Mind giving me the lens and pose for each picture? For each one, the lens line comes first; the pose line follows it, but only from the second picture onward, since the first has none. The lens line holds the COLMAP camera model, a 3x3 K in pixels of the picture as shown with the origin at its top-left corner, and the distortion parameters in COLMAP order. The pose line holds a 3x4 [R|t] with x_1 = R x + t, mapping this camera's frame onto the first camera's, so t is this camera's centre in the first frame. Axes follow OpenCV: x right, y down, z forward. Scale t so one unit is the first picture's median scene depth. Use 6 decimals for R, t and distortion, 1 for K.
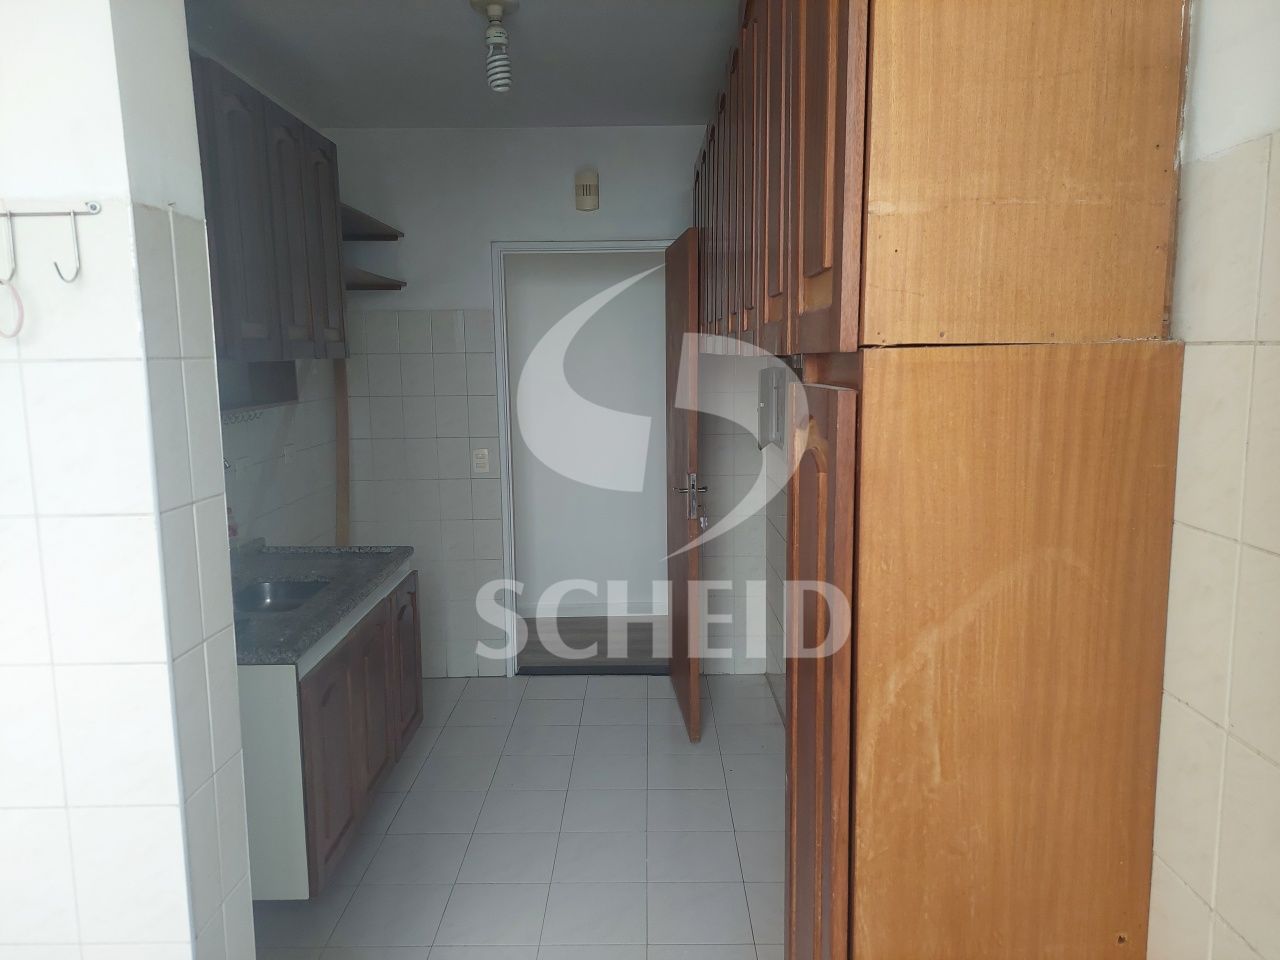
lens RADIAL K [[919.3, 0, 615.3], [0, 919.3, 475.9], [0, 0, 1]] dist [0.062395, -0.086036]
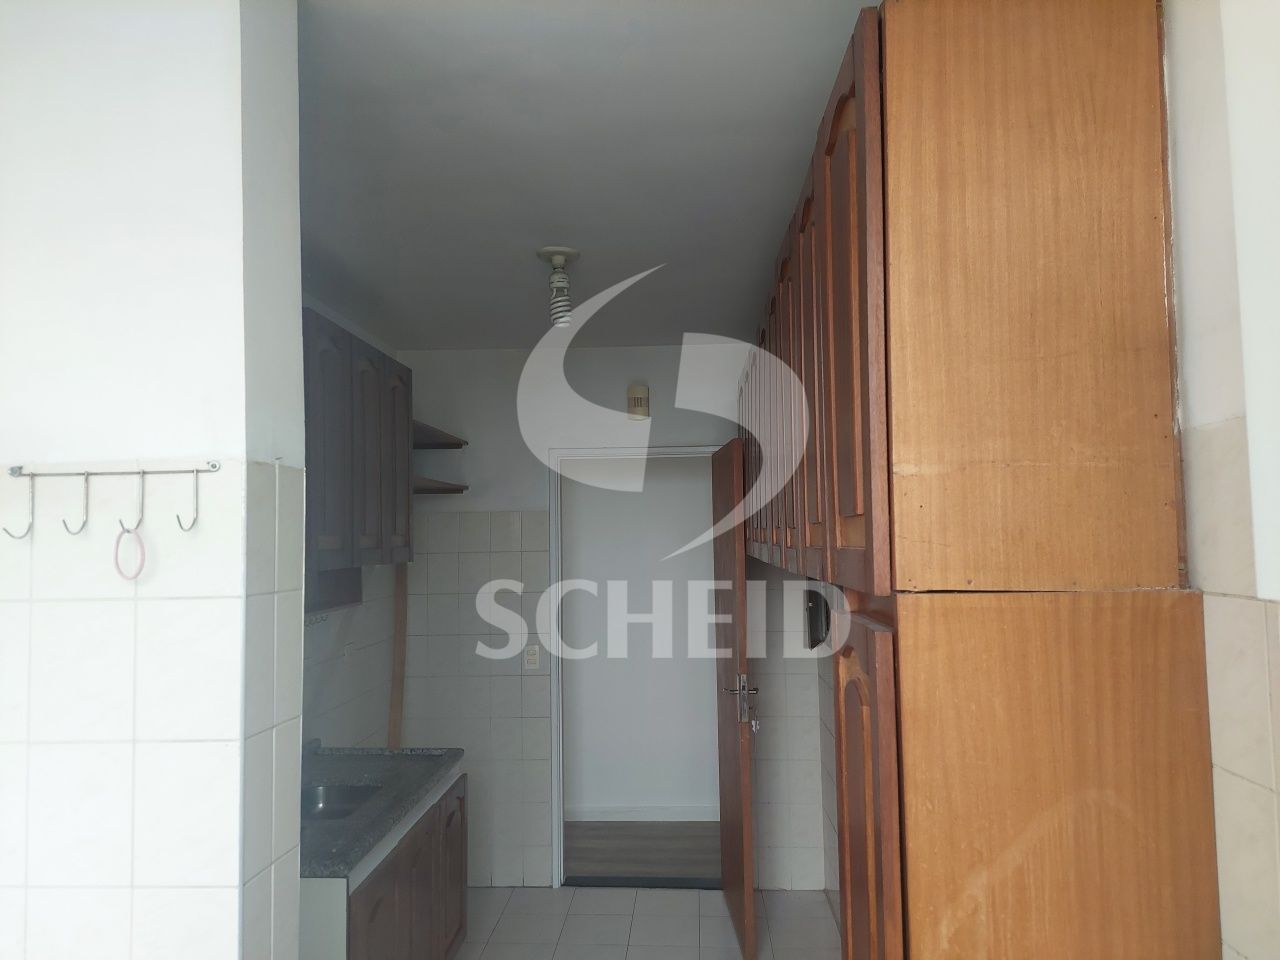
lens RADIAL K [[919.3, 0, 615.3], [0, 919.3, 475.9], [0, 0, 1]] dist [0.062395, -0.086036]
pose [[0.998598, -0.000954, -0.052933, -0.002510], [-0.009326, 0.981034, -0.193611, -0.057799], [0.052114, 0.193833, 0.979649, -0.098960]]
